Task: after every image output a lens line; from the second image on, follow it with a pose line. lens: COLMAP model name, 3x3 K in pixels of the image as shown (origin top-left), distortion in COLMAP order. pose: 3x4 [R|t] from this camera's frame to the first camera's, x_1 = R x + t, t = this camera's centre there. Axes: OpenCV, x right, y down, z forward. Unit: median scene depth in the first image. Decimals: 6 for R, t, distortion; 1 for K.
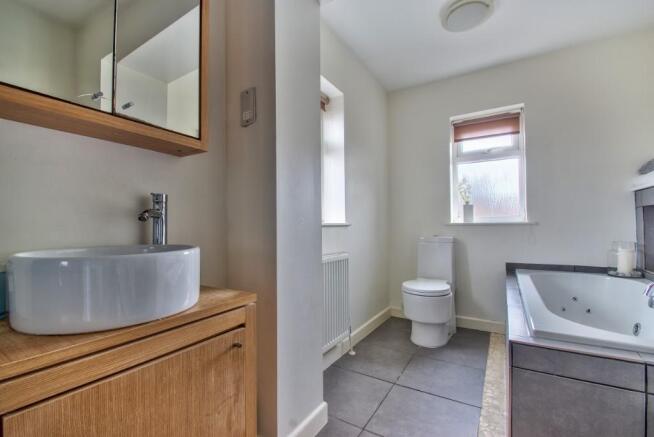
lens RADIAL K [[293.6, 0, 327.0], [0, 293.6, 218.5], [0, 0, 1]] dist [-0.001757, -0.000383]
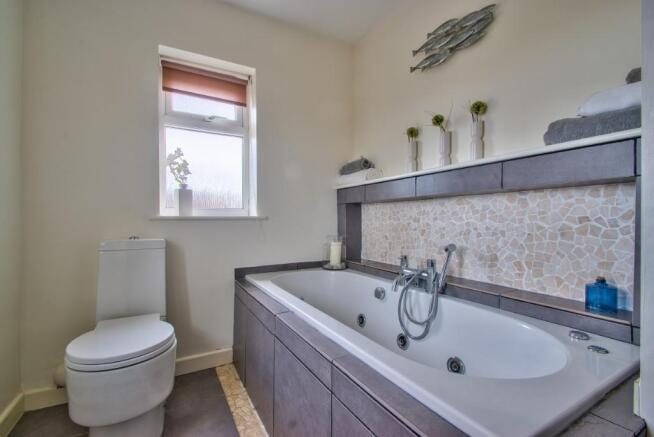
lens RADIAL K [[293.6, 0, 327.0], [0, 293.6, 218.5], [0, 0, 1]] dist [-0.001757, -0.000383]
pose [[0.491050, -0.004569, 0.871119, 0.056280], [-0.031604, 0.999234, 0.023056, -0.005808], [-0.870558, -0.038853, 0.490530, 0.399223]]
